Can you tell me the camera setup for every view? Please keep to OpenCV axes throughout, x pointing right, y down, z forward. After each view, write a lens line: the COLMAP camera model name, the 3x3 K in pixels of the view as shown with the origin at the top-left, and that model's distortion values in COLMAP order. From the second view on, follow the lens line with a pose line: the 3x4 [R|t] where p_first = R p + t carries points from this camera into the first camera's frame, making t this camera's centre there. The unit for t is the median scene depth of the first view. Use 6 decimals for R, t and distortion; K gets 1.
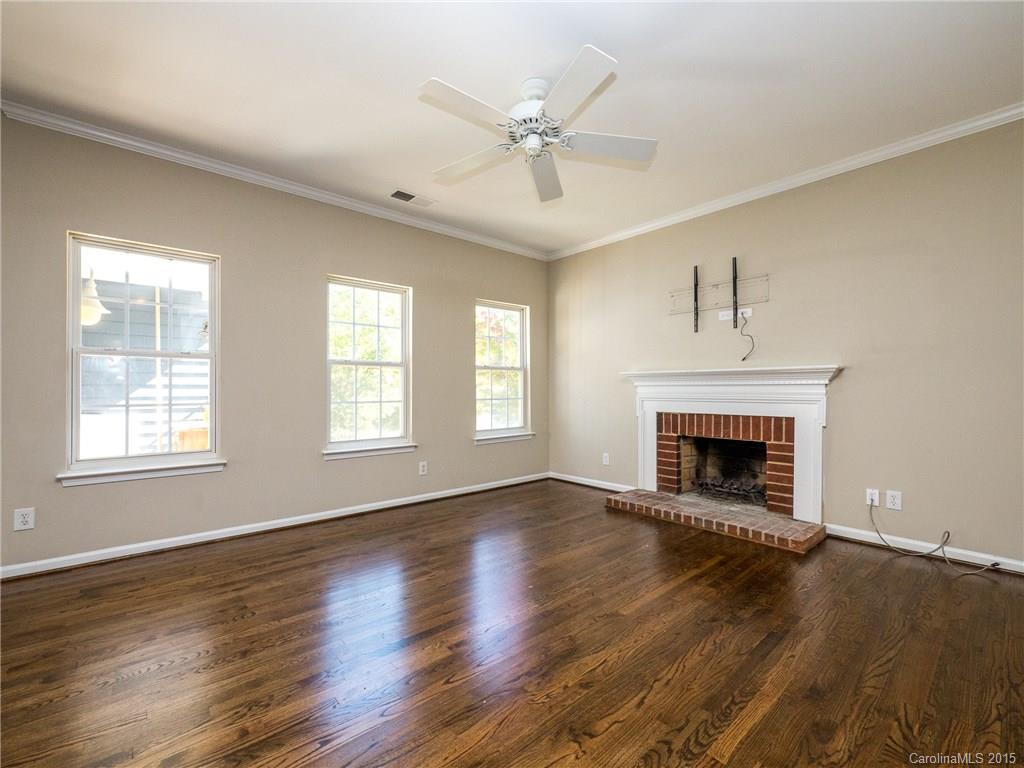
lens RADIAL K [[437.0, 0, 526.3], [0, 437.0, 382.1], [0, 0, 1]] dist [-0.016977, 0.000271]
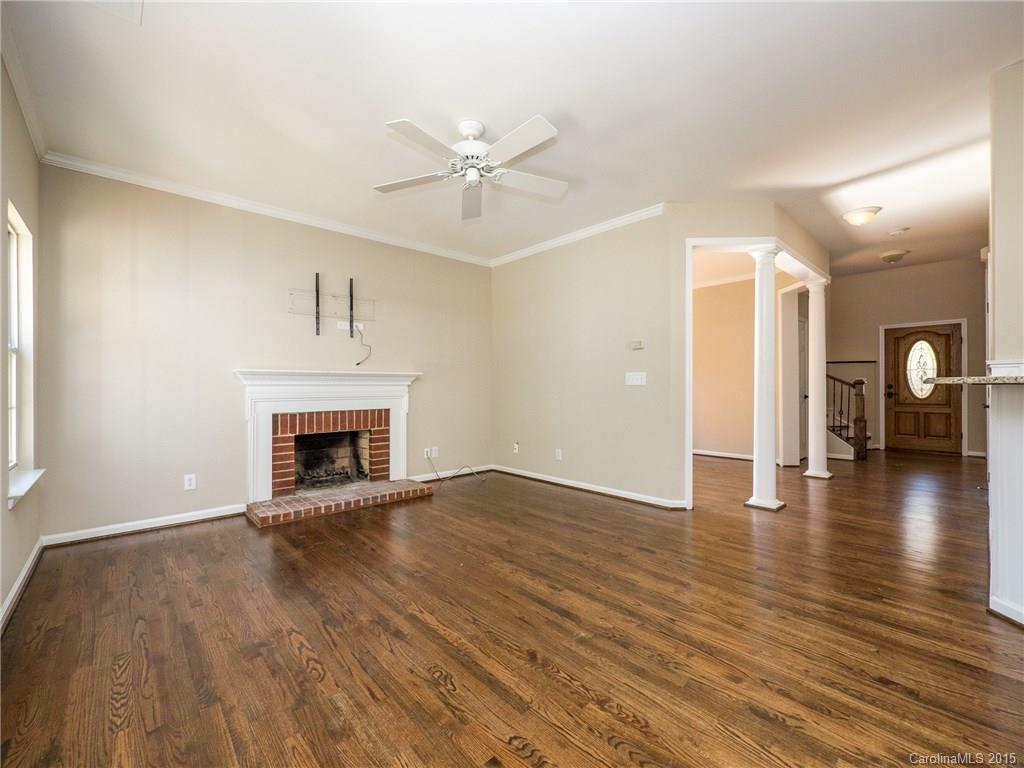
lens RADIAL K [[439.8, 0, 507.7], [0, 439.8, 383.3], [0, 0, 1]] dist [-0.001869, -0.000055]
pose [[-0.007167, 0.006862, 0.999951, -0.730520], [-0.014725, 0.999867, -0.006967, 0.003745], [-0.999866, -0.014775, -0.007065, 0.576830]]
